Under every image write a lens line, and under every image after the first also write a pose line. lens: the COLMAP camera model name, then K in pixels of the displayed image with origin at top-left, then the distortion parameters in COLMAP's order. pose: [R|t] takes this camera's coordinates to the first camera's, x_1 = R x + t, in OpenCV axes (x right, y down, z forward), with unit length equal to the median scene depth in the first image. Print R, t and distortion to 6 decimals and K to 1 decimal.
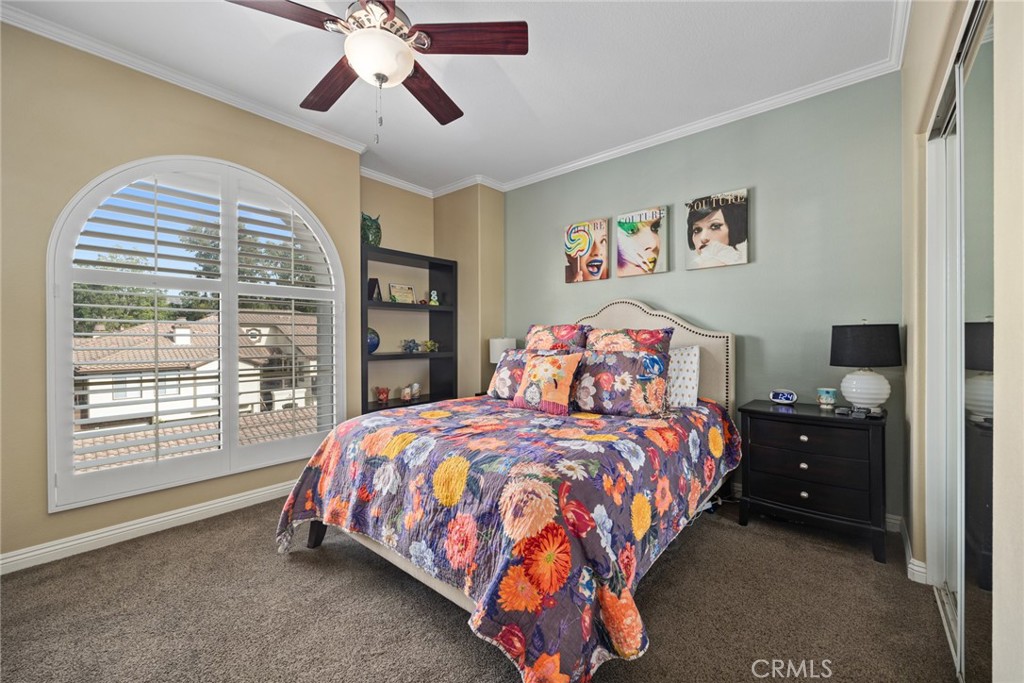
lens RADIAL K [[412.6, 0, 515.3], [0, 412.6, 339.1], [0, 0, 1]] dist [-0.002966, -0.000155]
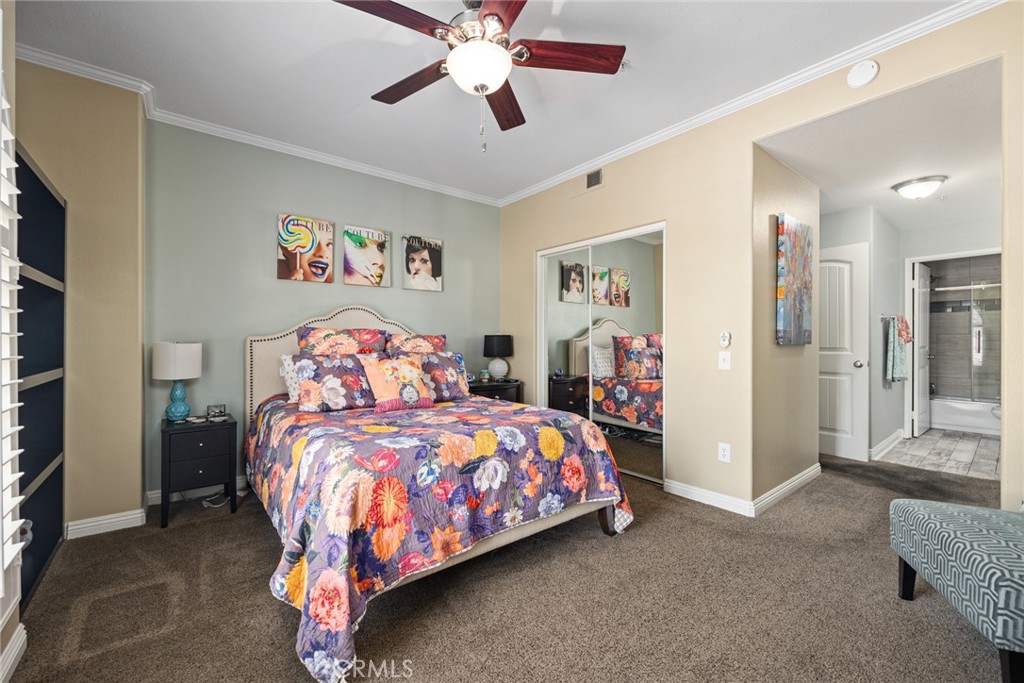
lens RADIAL K [[412.6, 0, 515.8], [0, 412.6, 340.9], [0, 0, 1]] dist [-0.002966, -0.000155]
pose [[0.180099, 0.002327, 0.983646, -0.788641], [0.004049, 0.999987, -0.003107, -0.000276], [-0.983640, 0.004542, 0.180087, 0.437788]]
